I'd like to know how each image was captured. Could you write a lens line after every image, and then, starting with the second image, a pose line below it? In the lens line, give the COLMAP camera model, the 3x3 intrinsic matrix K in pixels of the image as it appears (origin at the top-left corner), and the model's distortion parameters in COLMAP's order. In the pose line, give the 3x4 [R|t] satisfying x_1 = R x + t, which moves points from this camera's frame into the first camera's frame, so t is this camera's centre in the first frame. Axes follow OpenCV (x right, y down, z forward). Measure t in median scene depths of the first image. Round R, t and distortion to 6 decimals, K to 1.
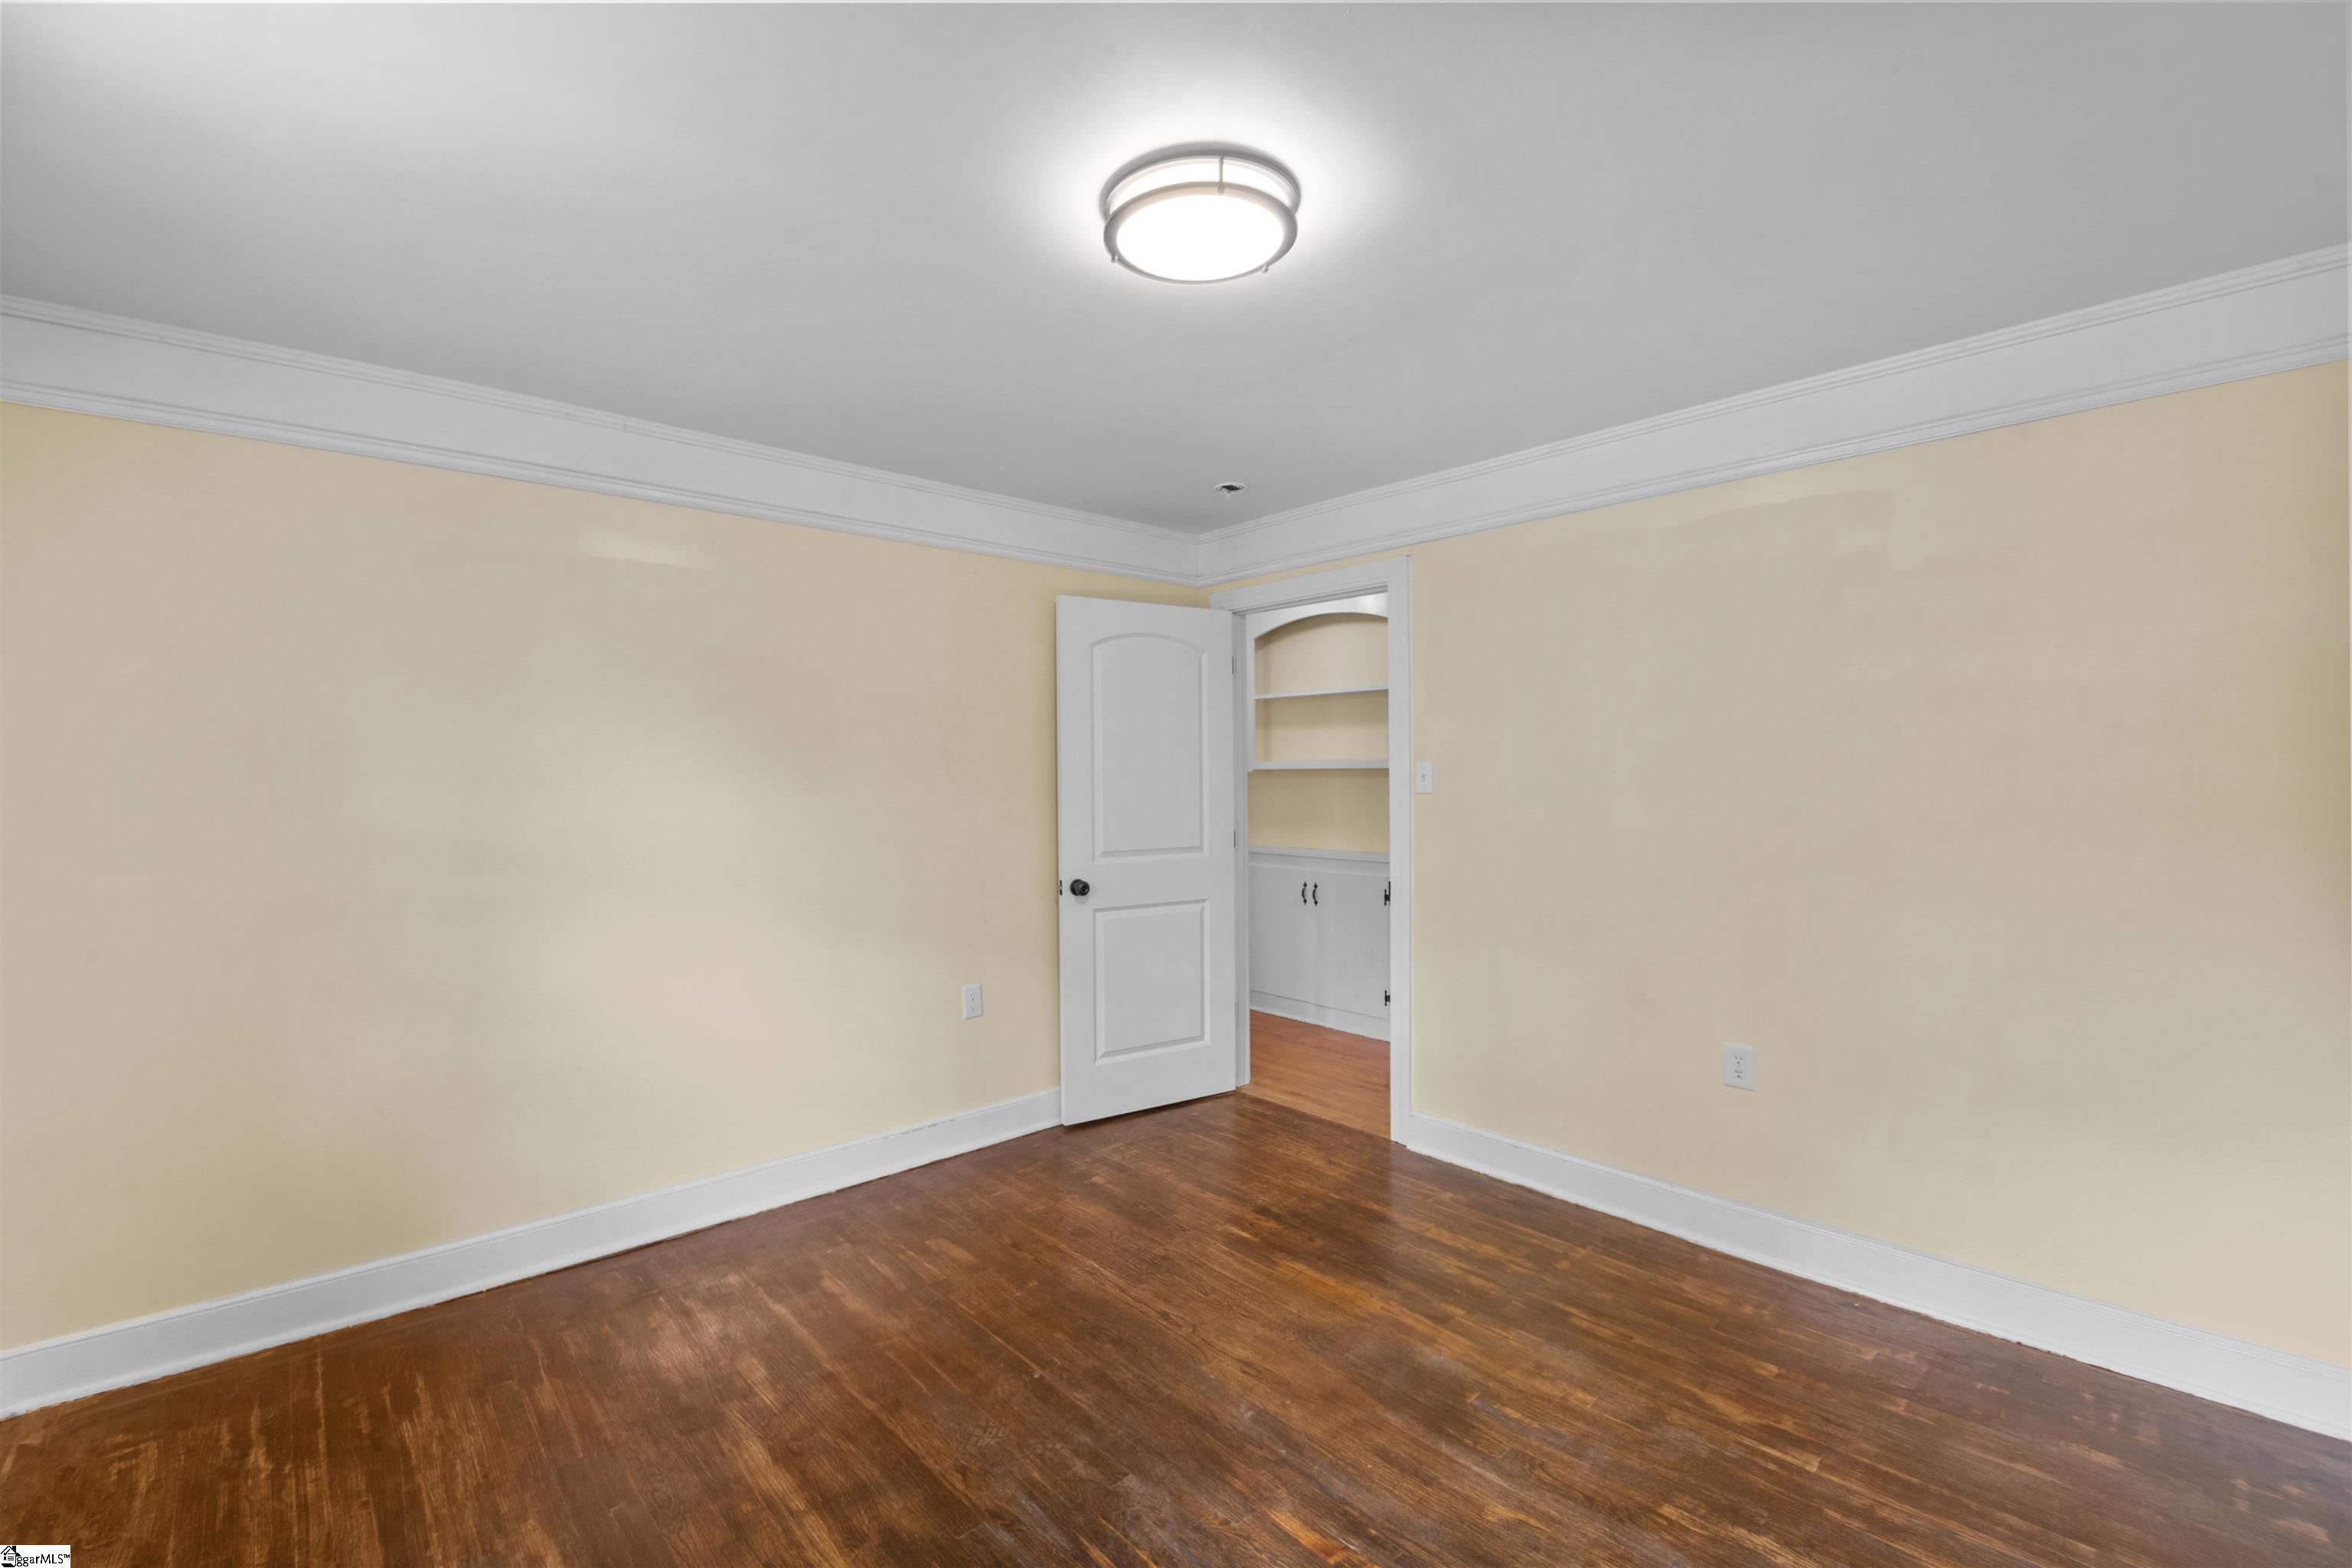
lens RADIAL K [[1003.9, 0, 1155.0], [0, 1003.9, 787.6], [0, 0, 1]] dist [-0.003873, -0.013477]
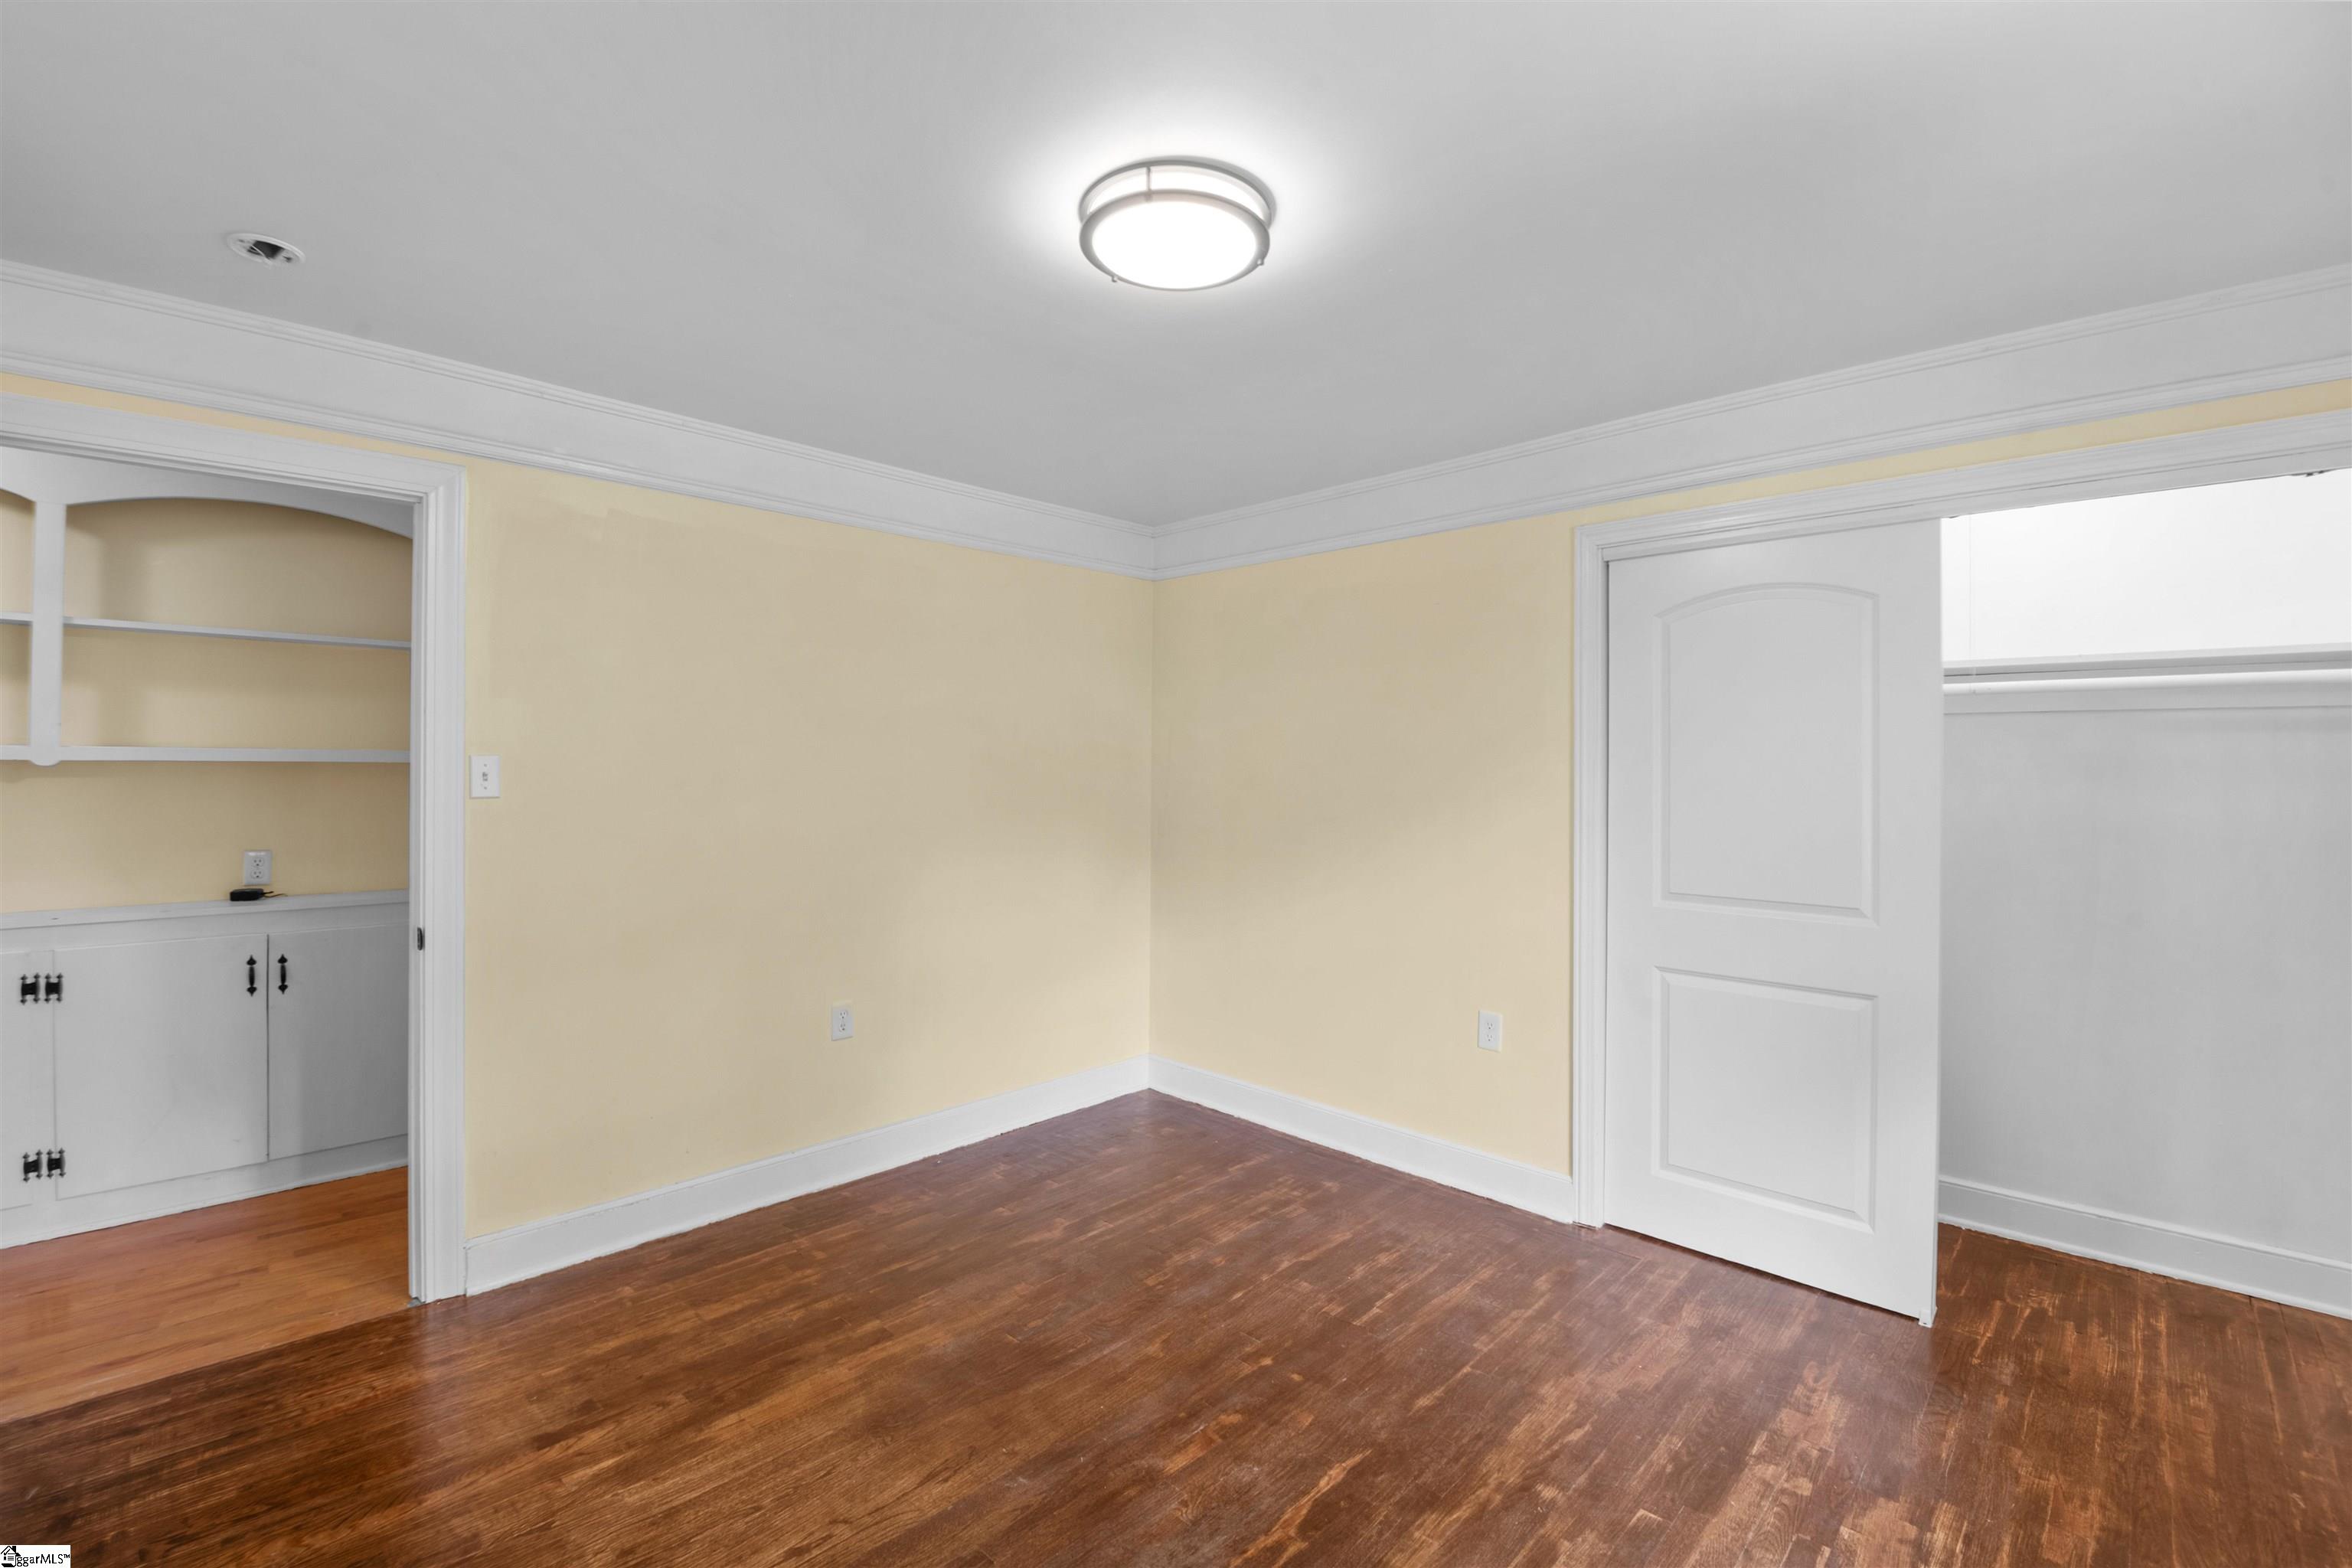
lens RADIAL K [[1003.9, 0, 1155.0], [0, 1003.9, 787.6], [0, 0, 1]] dist [-0.003873, -0.013477]
pose [[-0.067687, -0.012725, 0.997625, -0.650099], [0.005569, 0.999898, 0.013132, -0.011152], [-0.997691, 0.006445, -0.067609, 0.750949]]
